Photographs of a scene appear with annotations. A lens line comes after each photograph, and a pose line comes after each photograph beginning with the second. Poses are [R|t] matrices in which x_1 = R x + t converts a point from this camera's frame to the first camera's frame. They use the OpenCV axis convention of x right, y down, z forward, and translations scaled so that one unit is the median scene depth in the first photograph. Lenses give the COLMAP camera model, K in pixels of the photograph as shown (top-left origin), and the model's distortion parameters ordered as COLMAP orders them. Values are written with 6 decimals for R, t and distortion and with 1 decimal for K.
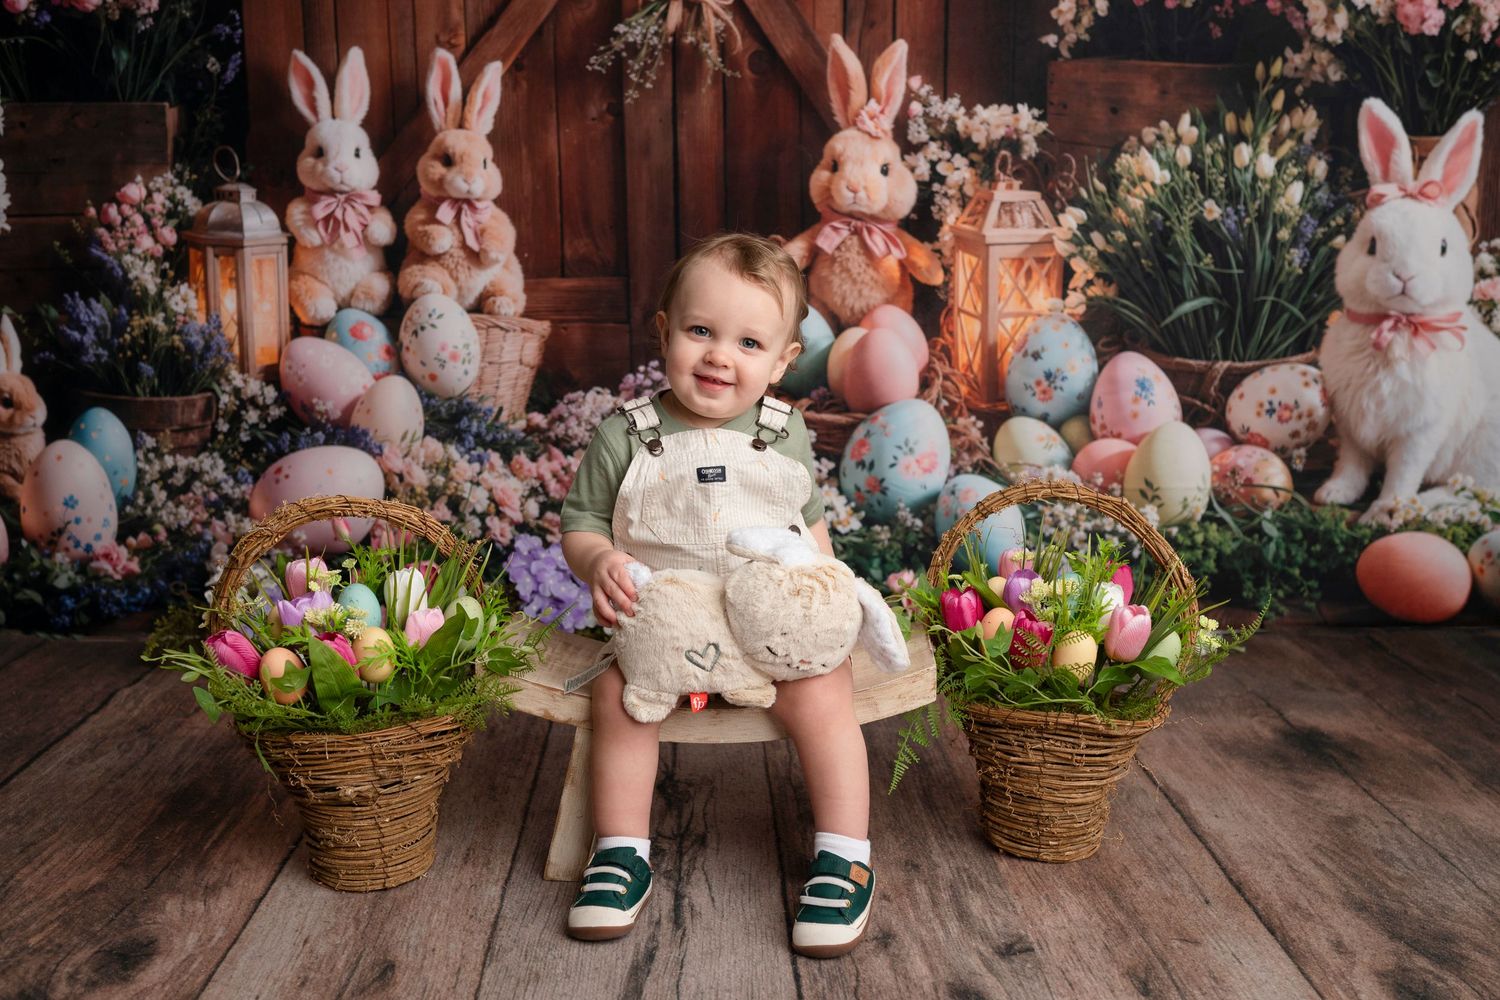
lens RADIAL K [[1568.0, 0, 747.8], [0, 1568.0, 487.0], [0, 0, 1]] dist [0.000738, 0.000000]
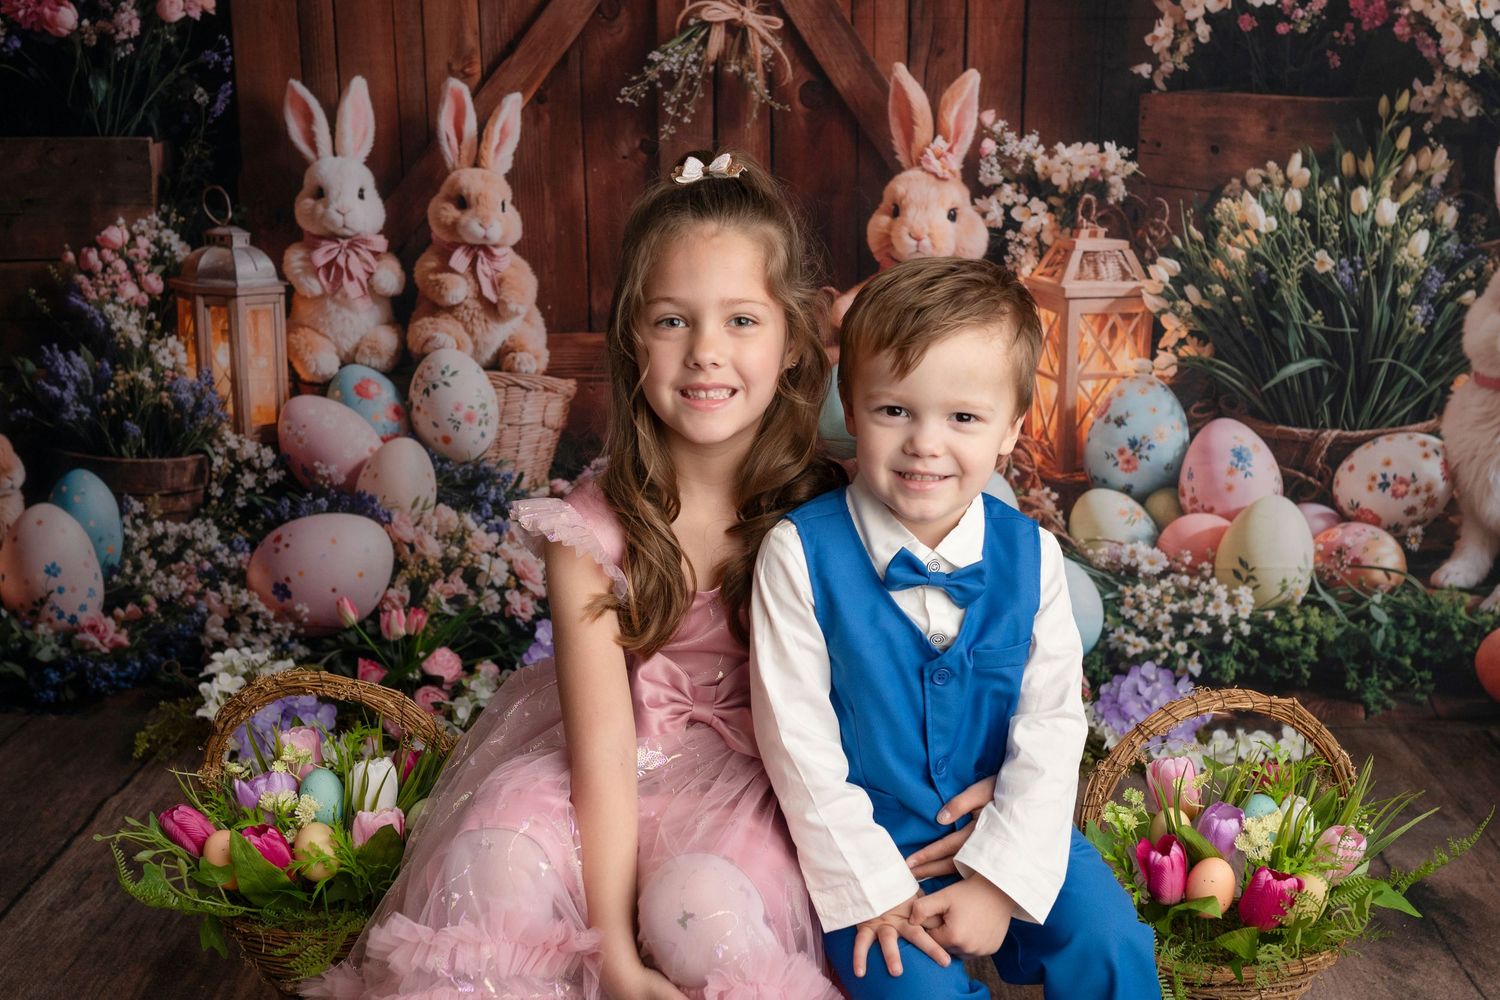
lens RADIAL K [[1732.8, 0, 759.9], [0, 1732.8, 494.2], [0, 0, 1]] dist [0.001778, 0.000000]
pose [[0.999438, 0.012312, -0.031166, 0.011024], [-0.010265, 0.997832, 0.065008, -0.105851], [0.031899, -0.064651, 0.997398, 0.009022]]
